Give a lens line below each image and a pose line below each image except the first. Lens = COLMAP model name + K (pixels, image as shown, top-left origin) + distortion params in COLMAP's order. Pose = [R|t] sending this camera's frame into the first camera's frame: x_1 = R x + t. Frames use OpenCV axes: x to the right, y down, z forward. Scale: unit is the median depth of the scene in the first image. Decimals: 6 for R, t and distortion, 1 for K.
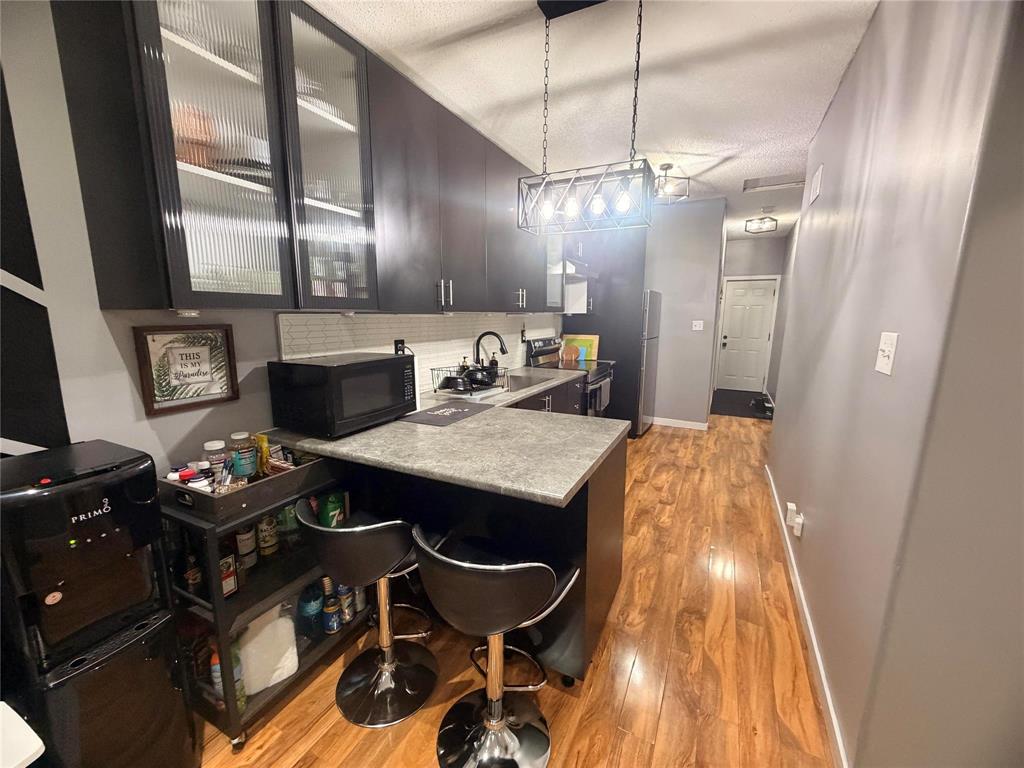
lens RADIAL K [[409.5, 0, 509.6], [0, 409.5, 385.8], [0, 0, 1]] dist [0.001709, -0.000051]
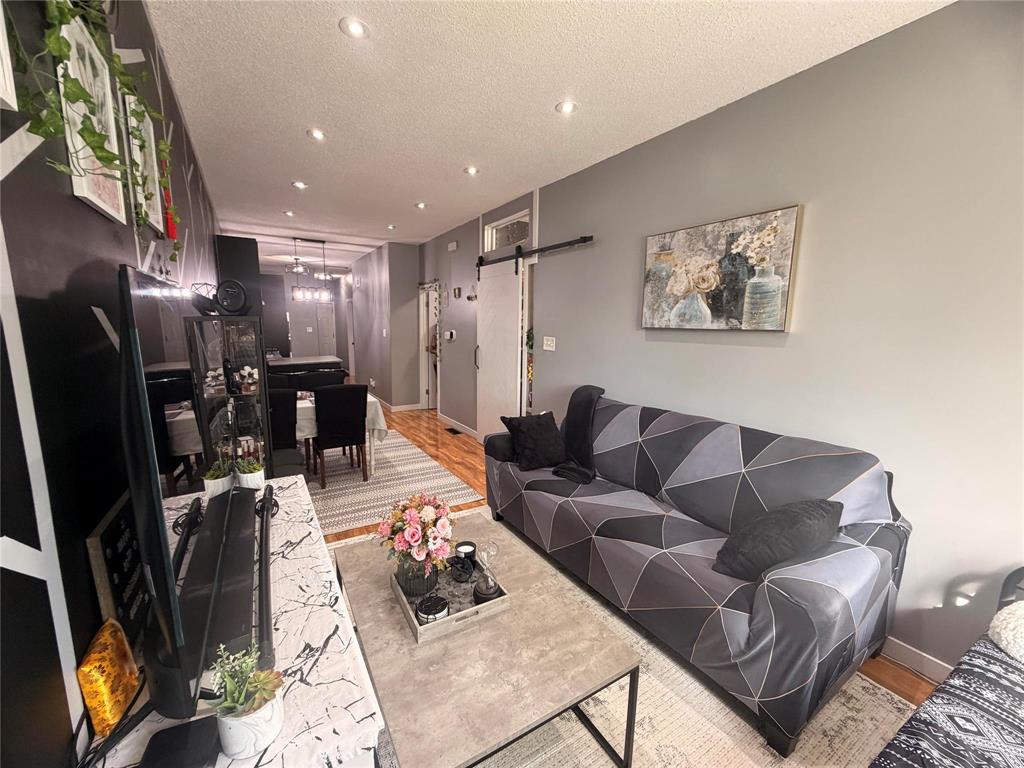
lens RADIAL K [[409.5, 0, 509.6], [0, 409.5, 385.8], [0, 0, 1]] dist [0.001709, -0.000051]
pose [[0.513226, -0.131401, 0.848135, -1.718013], [0.141474, 0.987644, 0.067406, 0.281103], [-0.846513, 0.085395, 0.525474, -1.874180]]
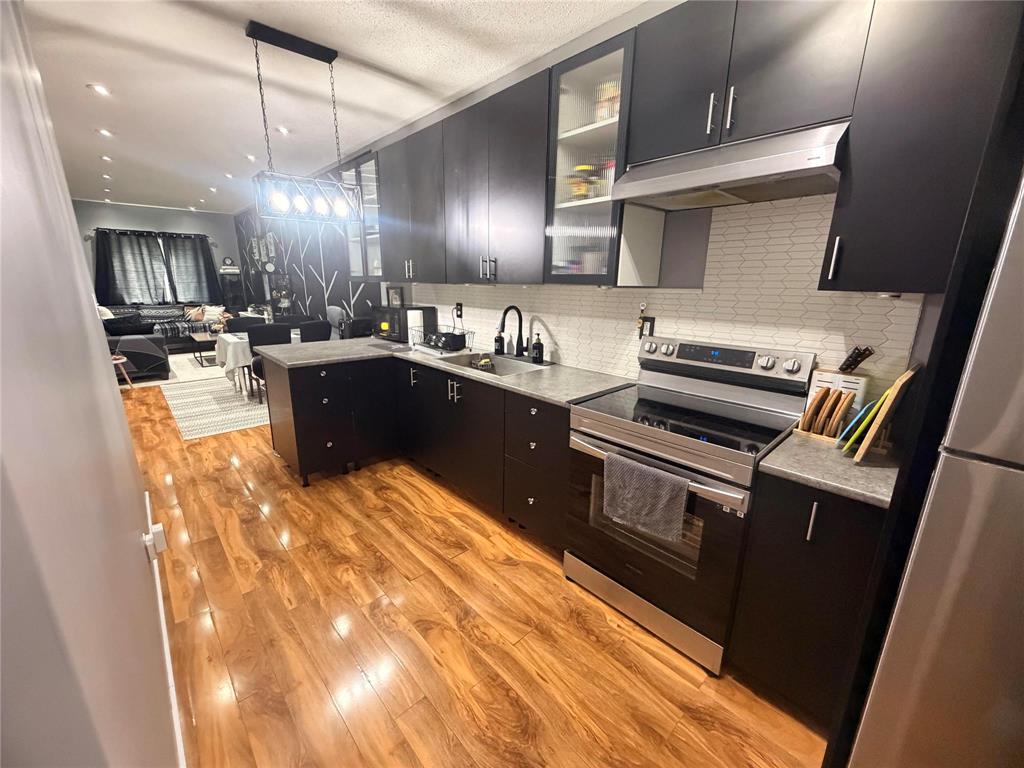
lens RADIAL K [[409.5, 0, 509.6], [0, 409.5, 385.8], [0, 0, 1]] dist [0.001709, -0.000051]
pose [[-0.332237, 0.227283, -0.915402, 1.131623], [-0.173512, 0.939241, 0.296177, -0.323027], [0.927099, 0.257234, -0.272614, 1.789232]]
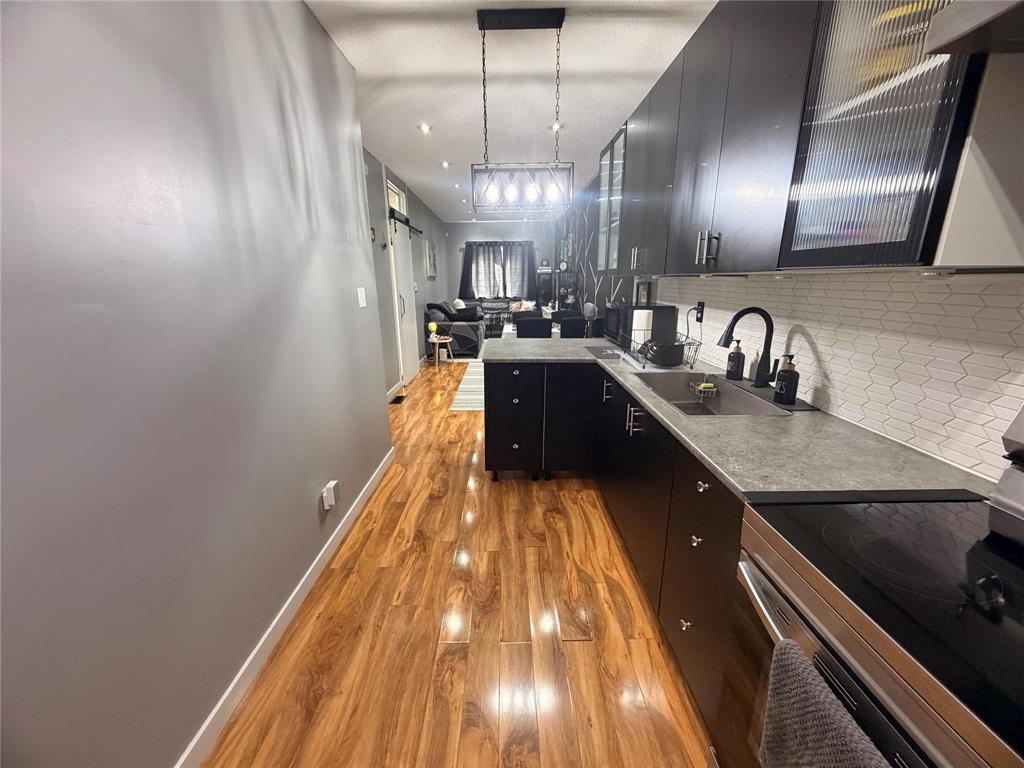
lens RADIAL K [[409.5, 0, 509.6], [0, 409.5, 385.8], [0, 0, 1]] dist [0.001709, -0.000051]
pose [[-0.881916, 0.121456, -0.455491, 0.731983], [-0.077862, 0.915439, 0.394854, -0.322385], [0.464931, 0.383693, -0.797884, 1.866963]]
